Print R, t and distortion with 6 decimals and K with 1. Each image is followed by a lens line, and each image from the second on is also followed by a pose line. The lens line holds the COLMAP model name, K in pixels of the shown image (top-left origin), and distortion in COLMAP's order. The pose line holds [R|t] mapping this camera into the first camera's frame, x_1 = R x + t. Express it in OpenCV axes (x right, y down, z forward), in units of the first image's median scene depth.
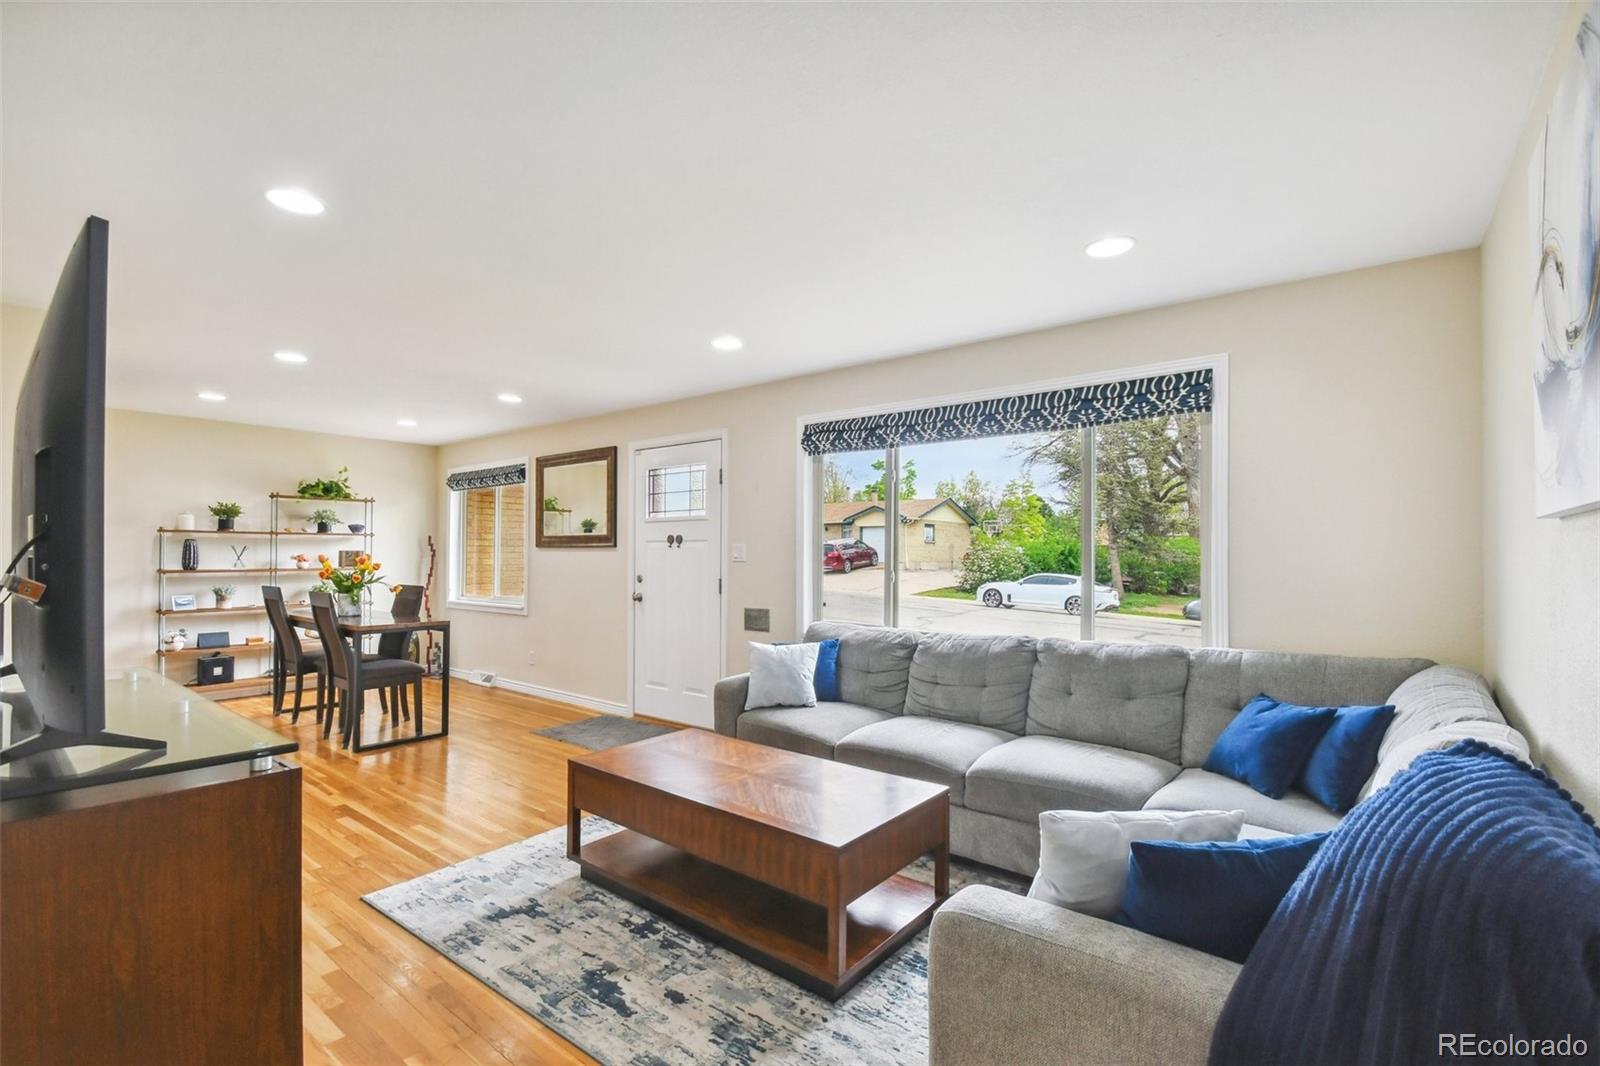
lens RADIAL K [[720.2, 0, 794.5], [0, 720.2, 542.8], [0, 0, 1]] dist [-0.010055, -0.002618]
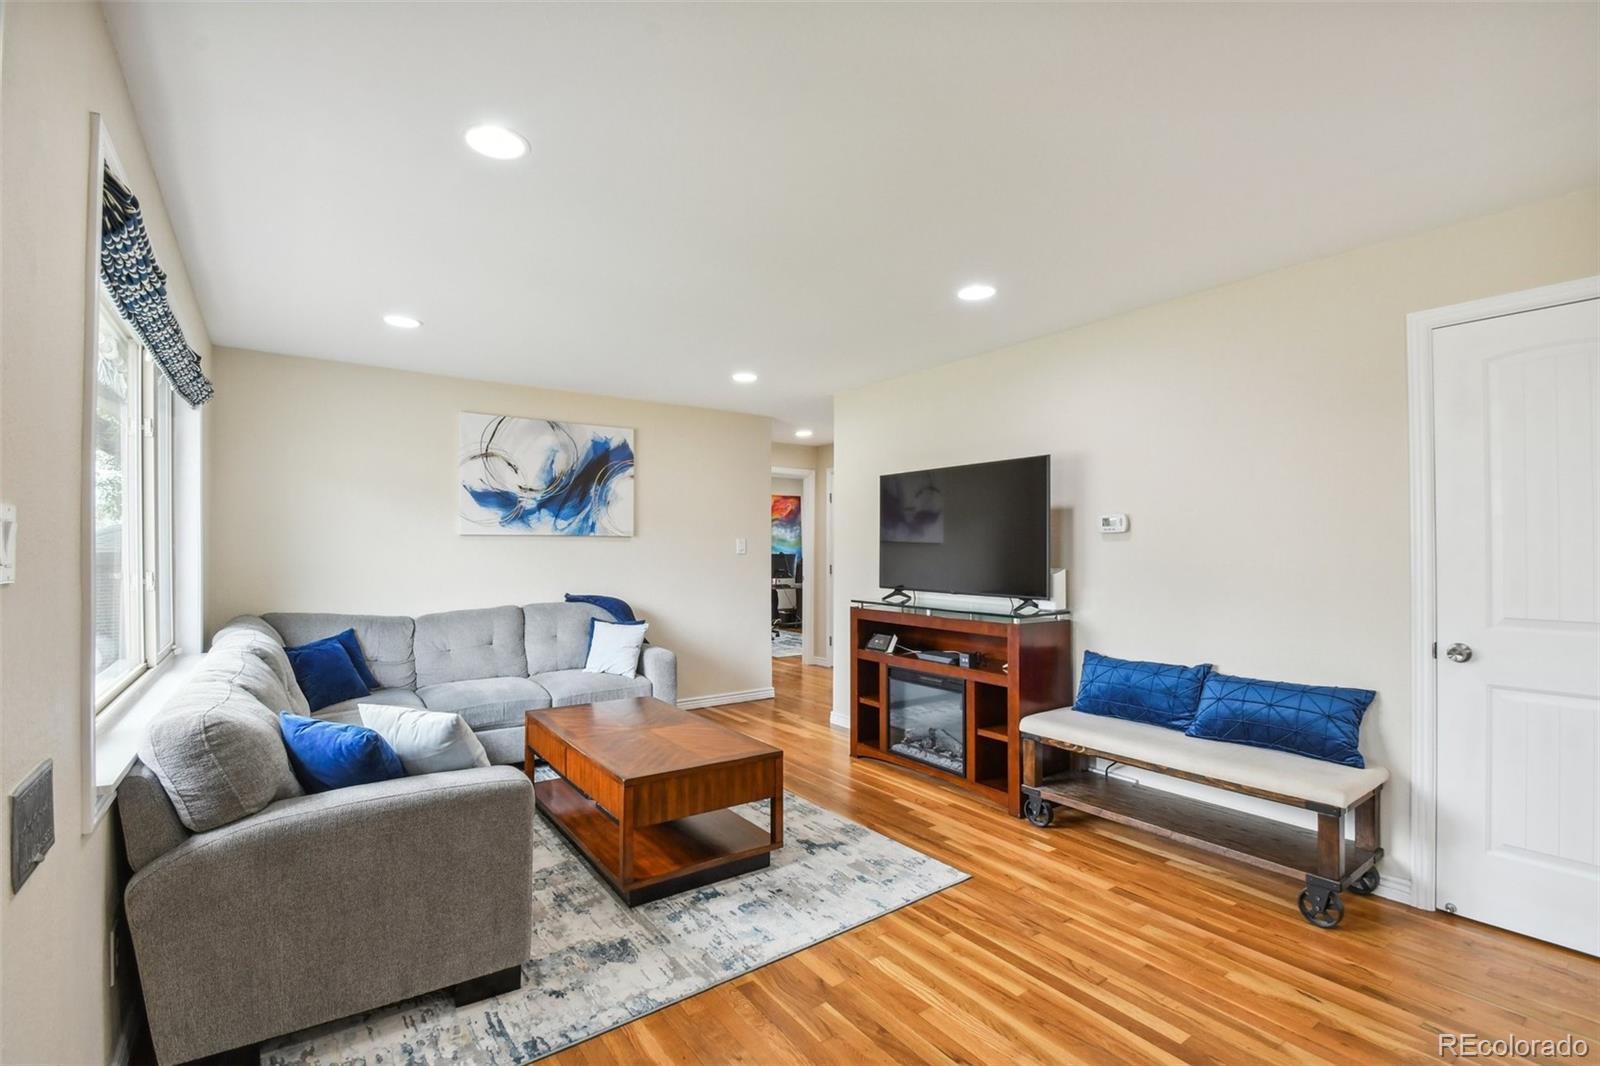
lens RADIAL K [[720.2, 0, 788.9], [0, 720.2, 546.5], [0, 0, 1]] dist [-0.010055, -0.002618]
pose [[-0.958208, -0.002086, 0.286065, -0.274528], [-0.009453, 0.999658, -0.024376, 0.015573], [-0.285916, -0.026062, -0.957900, 0.885187]]
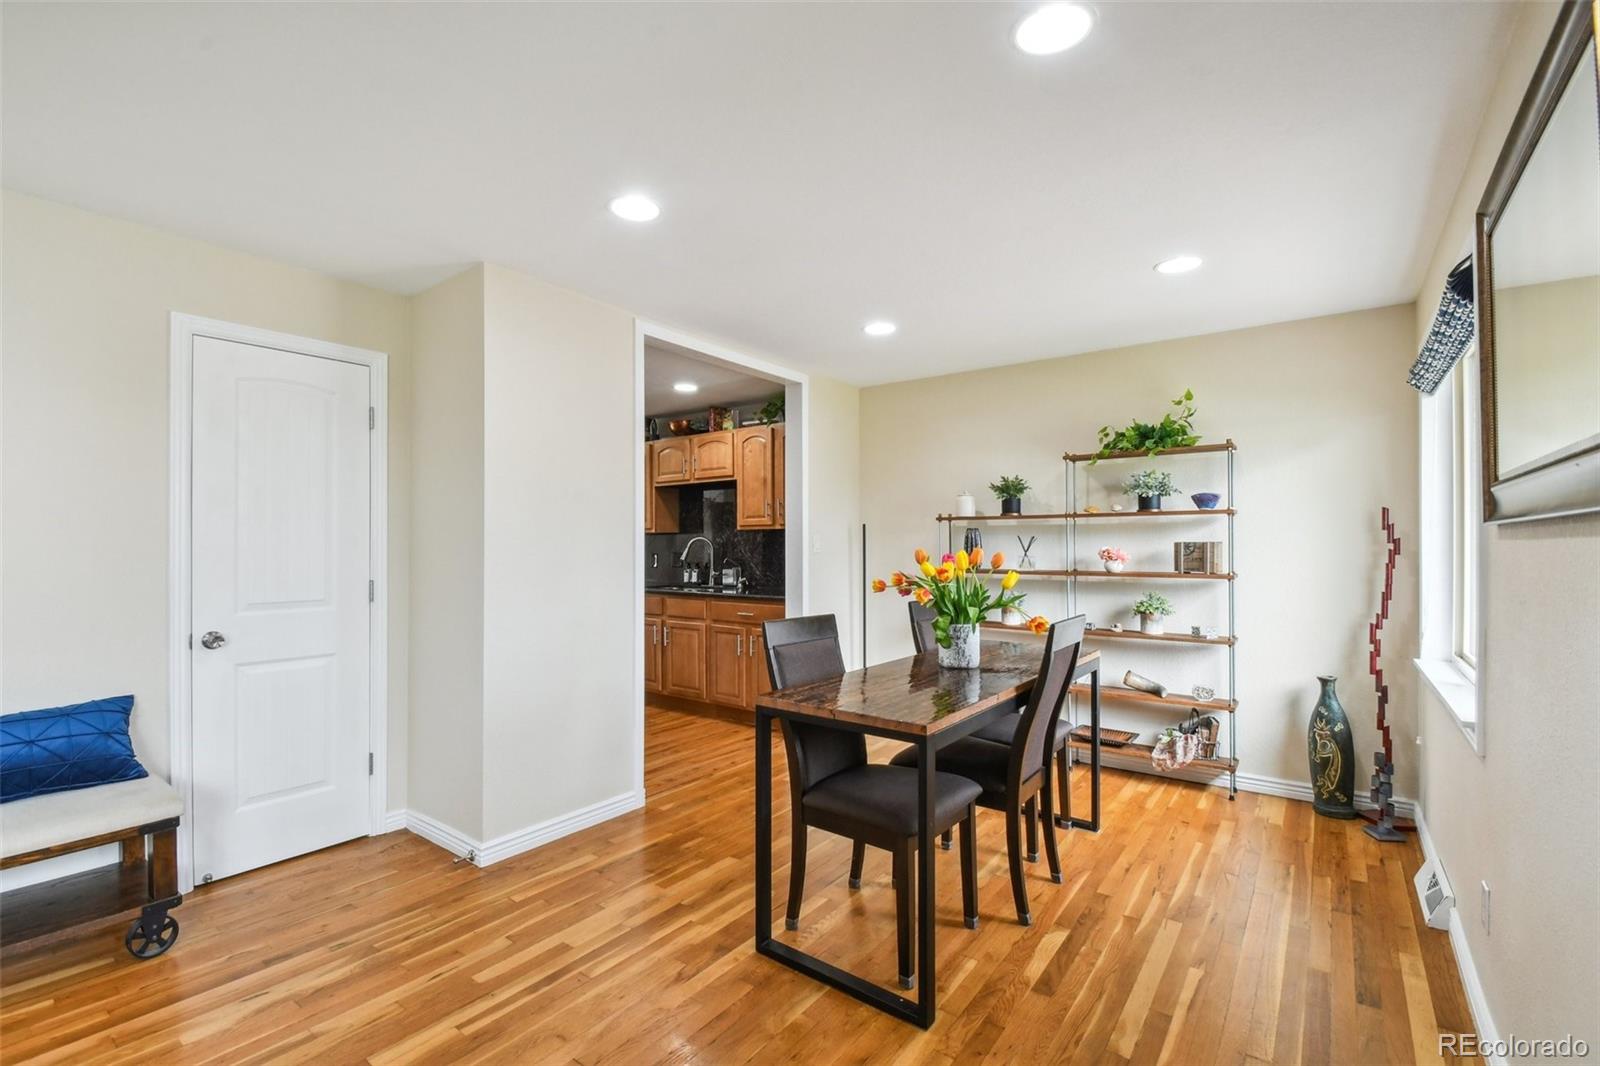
lens RADIAL K [[720.2, 0, 785.4], [0, 720.2, 537.9], [0, 0, 1]] dist [-0.010055, -0.002618]
pose [[0.012341, -0.011549, -0.999857, -0.081256], [0.015086, 0.999822, -0.011363, 0.009847], [0.999810, -0.014944, 0.012514, 0.739944]]
